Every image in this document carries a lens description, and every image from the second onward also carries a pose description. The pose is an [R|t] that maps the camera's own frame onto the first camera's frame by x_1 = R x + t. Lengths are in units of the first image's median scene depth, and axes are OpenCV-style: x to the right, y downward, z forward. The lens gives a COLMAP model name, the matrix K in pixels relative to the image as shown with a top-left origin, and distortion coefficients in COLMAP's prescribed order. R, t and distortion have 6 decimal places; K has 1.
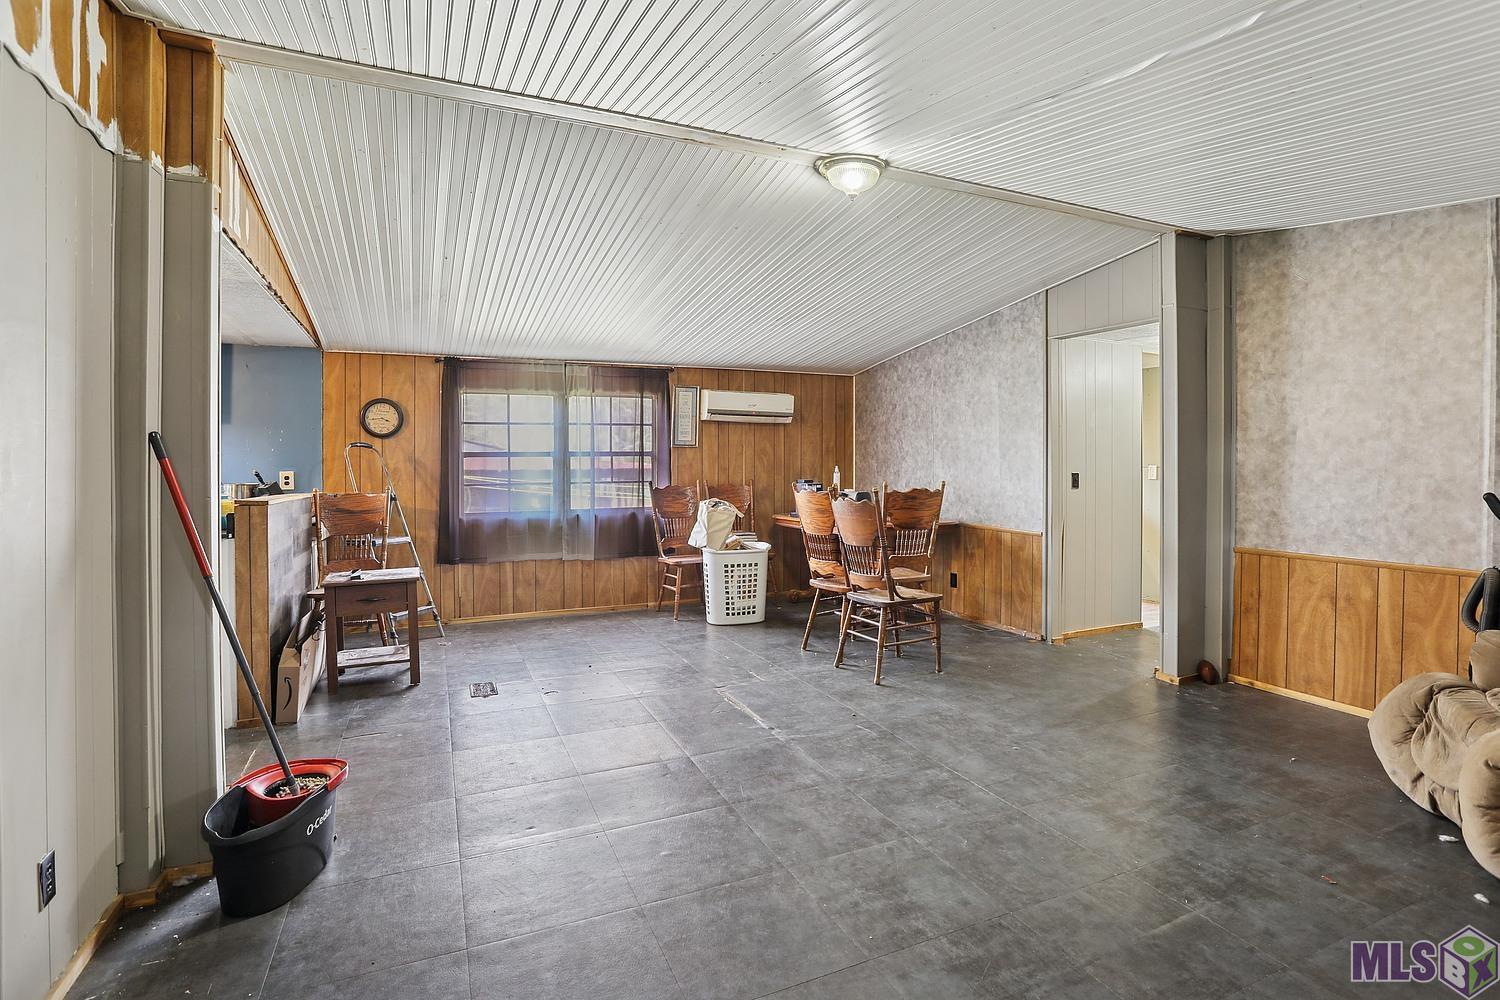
lens RADIAL K [[757.9, 0, 750.0], [0, 757.9, 500.0], [0, 0, 1]] dist [-0.001331, -0.000094]
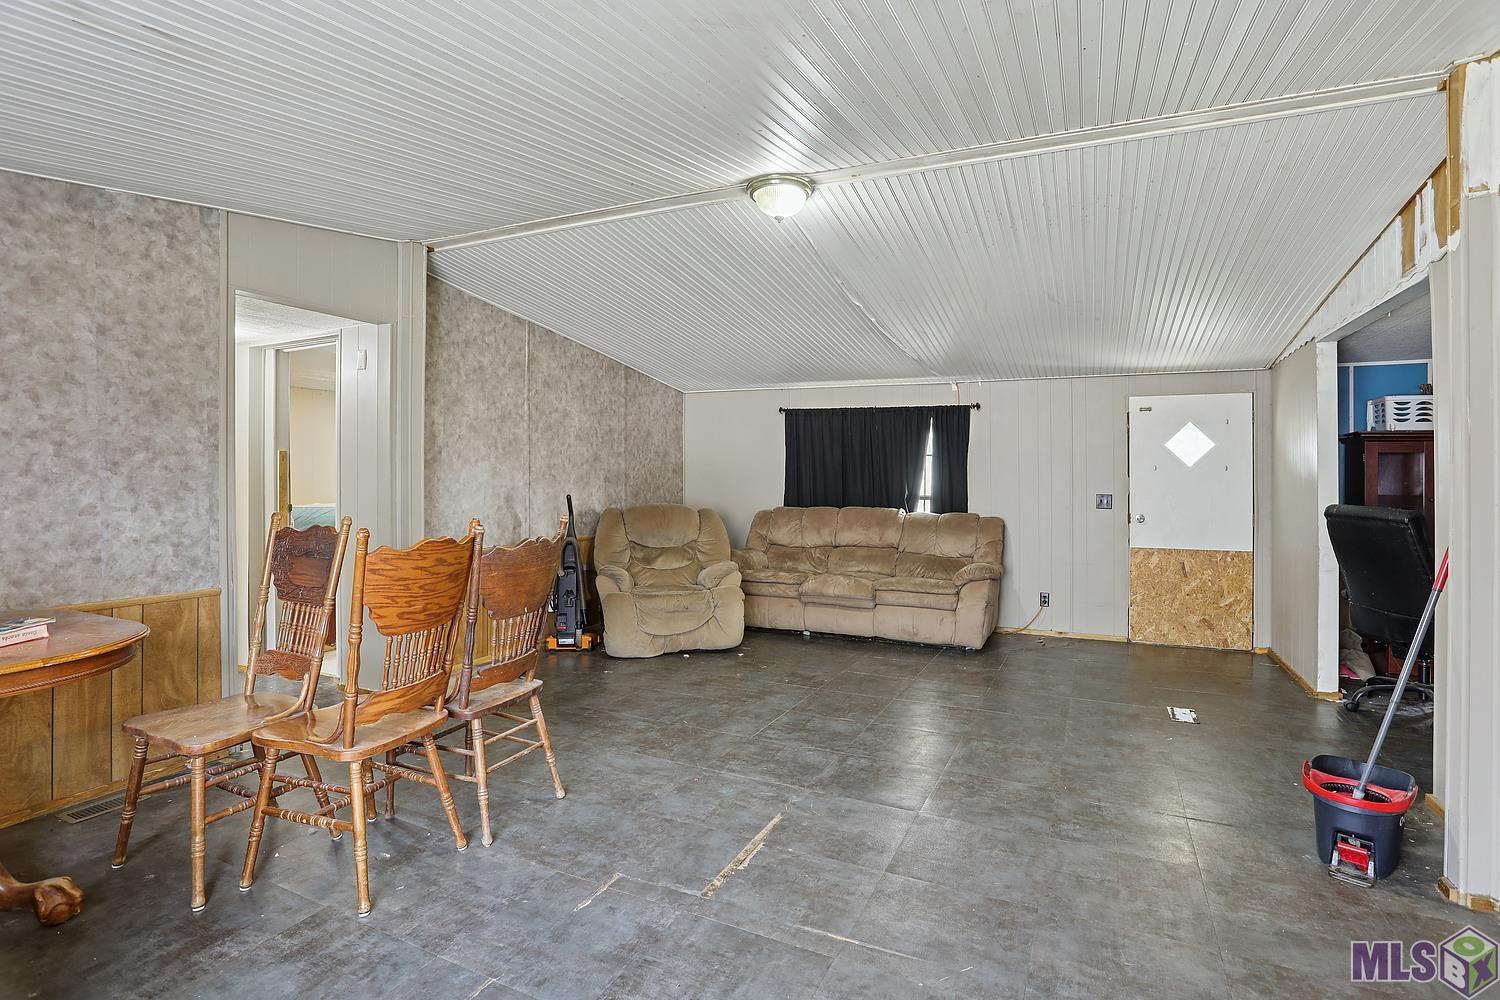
lens RADIAL K [[757.9, 0, 750.0], [0, 757.9, 500.0], [0, 0, 1]] dist [-0.001331, -0.000094]
pose [[-0.654922, -0.021679, 0.755385, -0.529508], [0.039513, 0.997239, 0.062877, -0.073056], [-0.754662, 0.071027, -0.652257, 1.481289]]
